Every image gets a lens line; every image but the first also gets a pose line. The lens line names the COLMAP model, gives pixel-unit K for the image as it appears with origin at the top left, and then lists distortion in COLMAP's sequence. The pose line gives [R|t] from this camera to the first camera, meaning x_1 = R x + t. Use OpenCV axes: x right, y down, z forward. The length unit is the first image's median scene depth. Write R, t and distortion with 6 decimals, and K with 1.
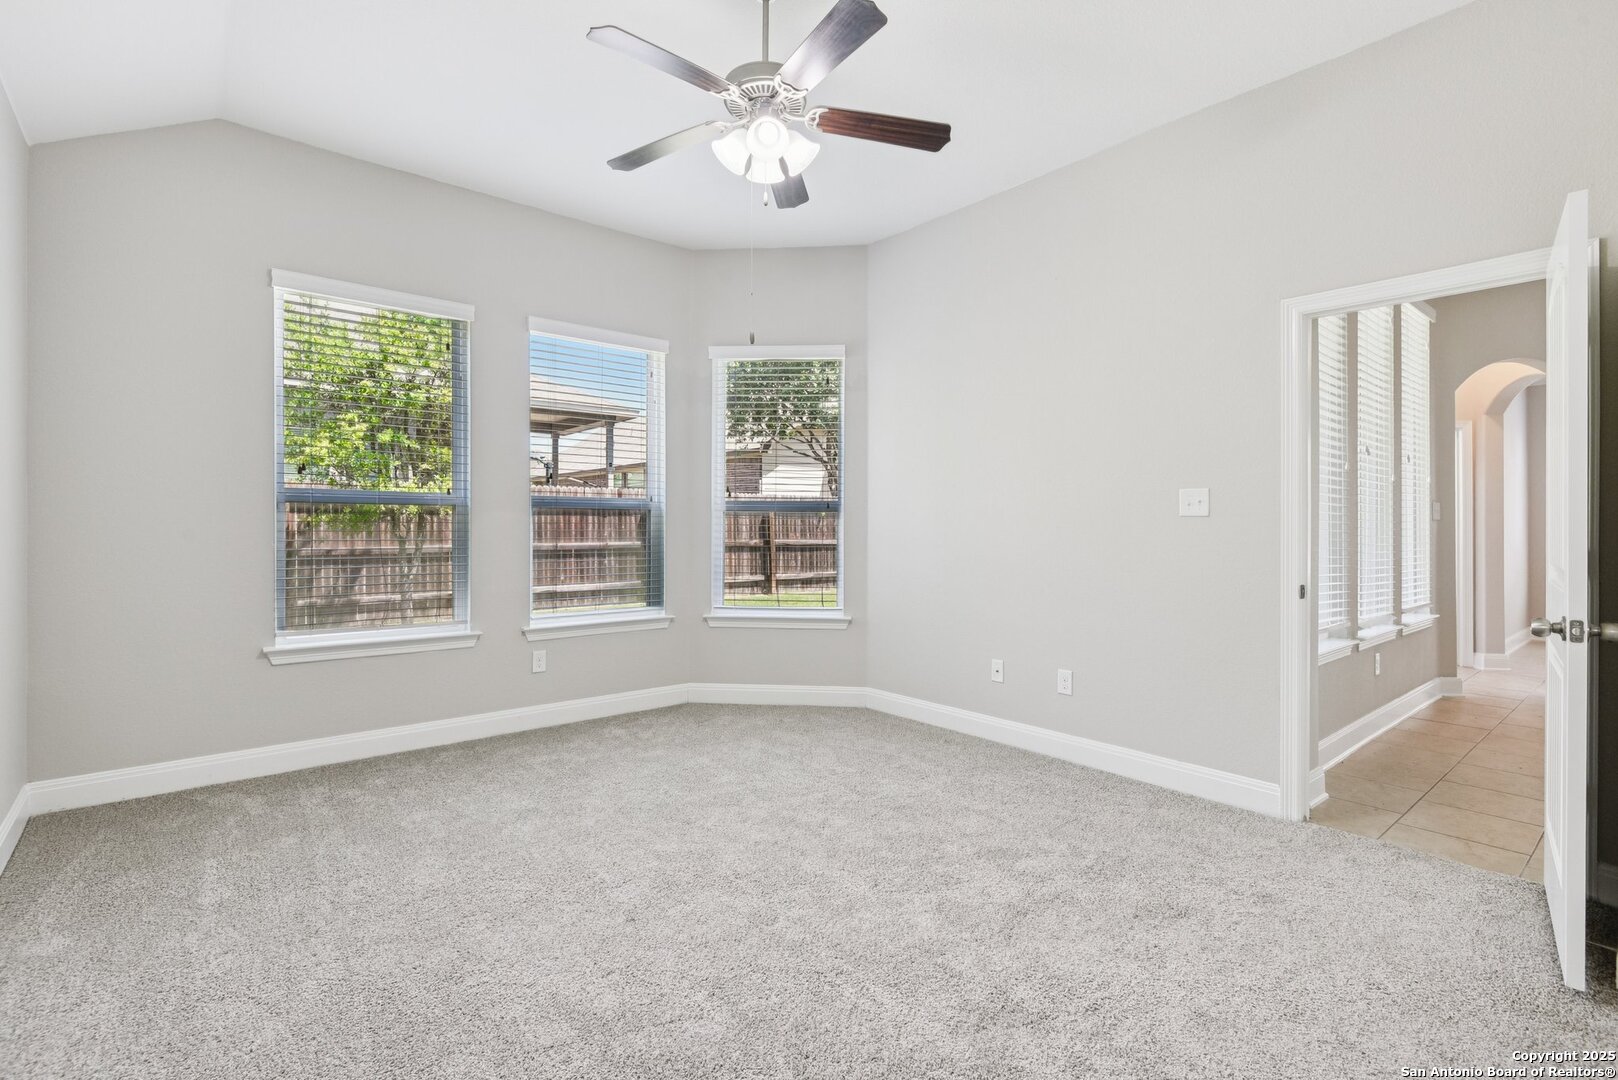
lens RADIAL K [[747.1, 0, 809.0], [0, 747.1, 540.0], [0, 0, 1]] dist [-0.000788, -0.000456]
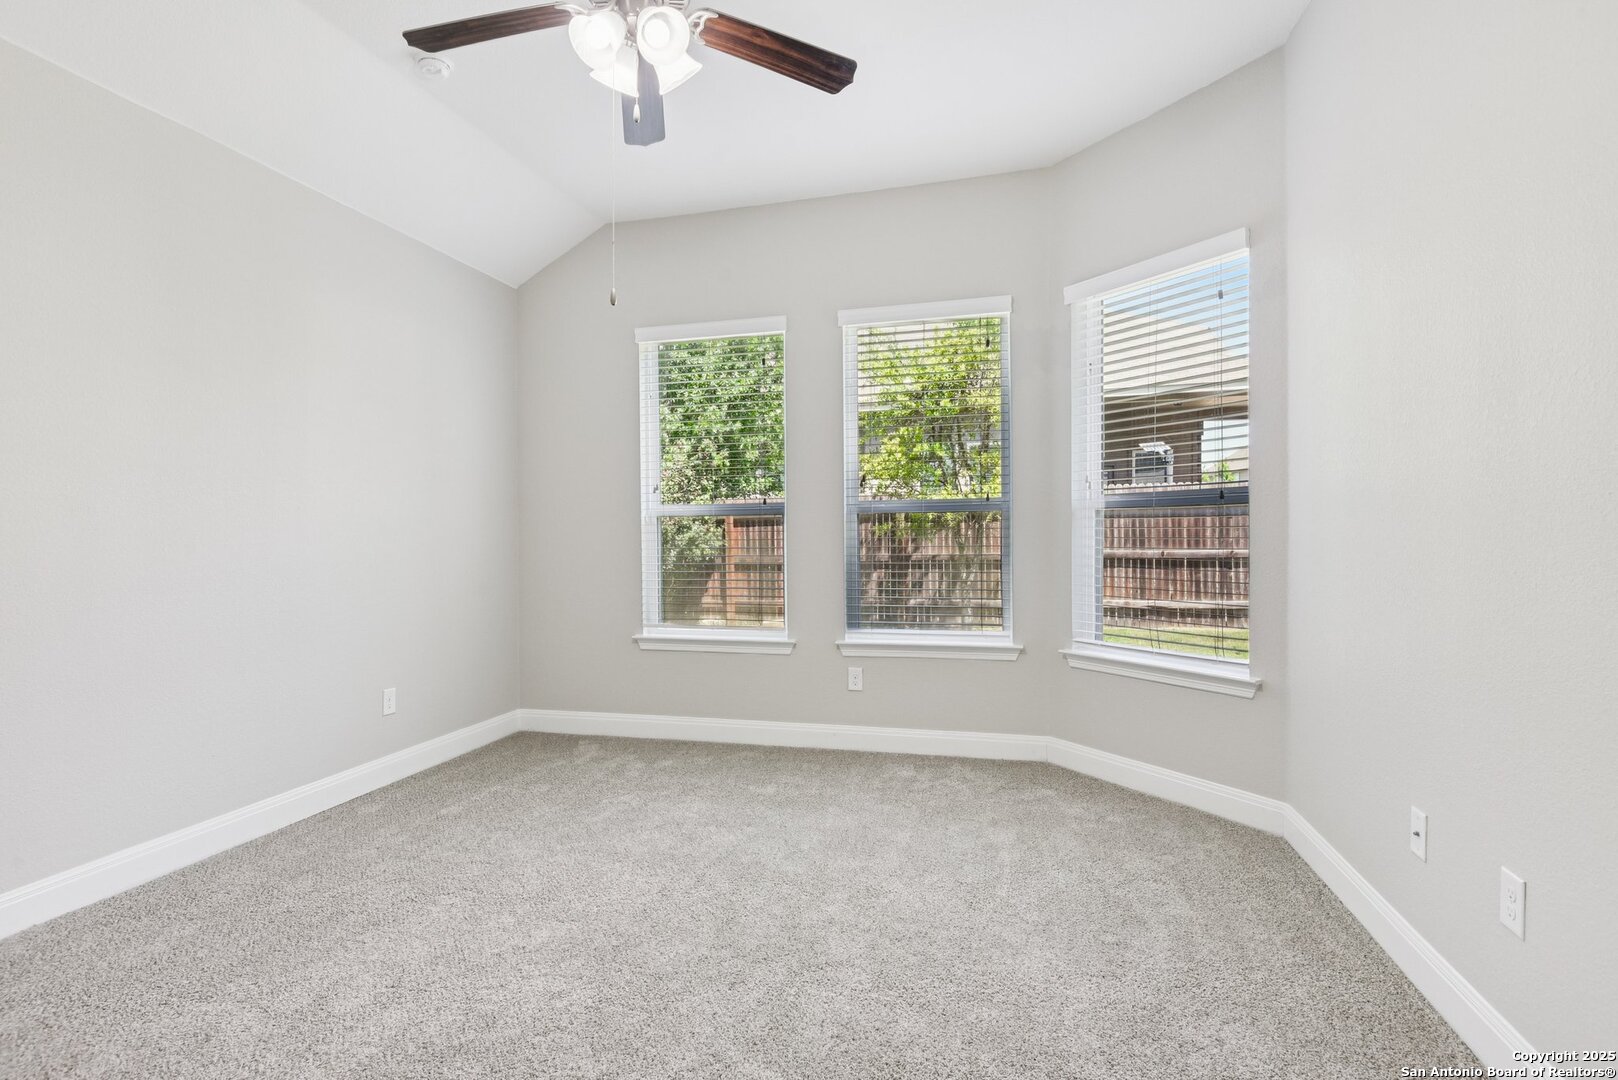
lens RADIAL K [[792.5, 0, 809.0], [0, 792.5, 540.0], [0, 0, 1]] dist [-0.016208, -0.000516]
pose [[0.574724, -0.004004, -0.818338, 0.354935], [-0.001507, 0.999981, -0.005951, -0.003606], [0.818346, 0.004653, 0.574707, 0.332275]]
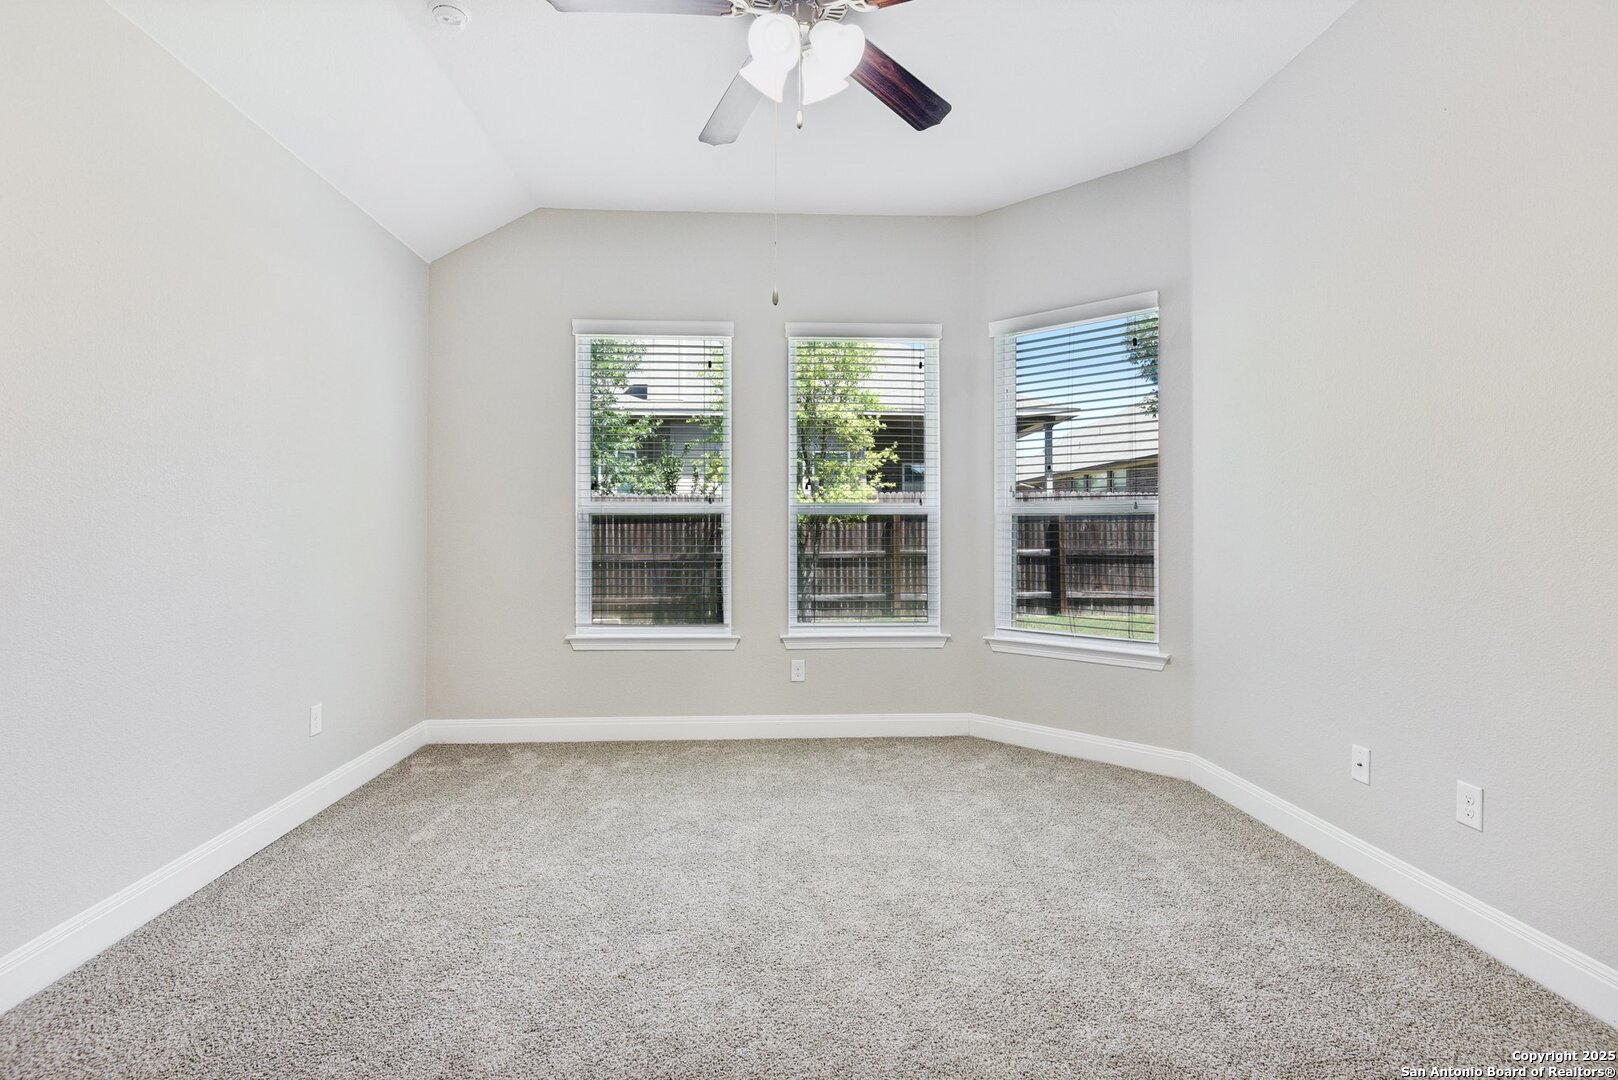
lens RADIAL K [[750.7, 0, 807.7], [0, 750.7, 531.9], [0, 0, 1]] dist [-0.013487, -0.000511]
pose [[0.798929, -0.004131, -0.601411, 0.210311], [-0.008118, 0.999811, -0.017651, -0.002331], [0.601371, 0.018984, 0.798745, 0.184392]]
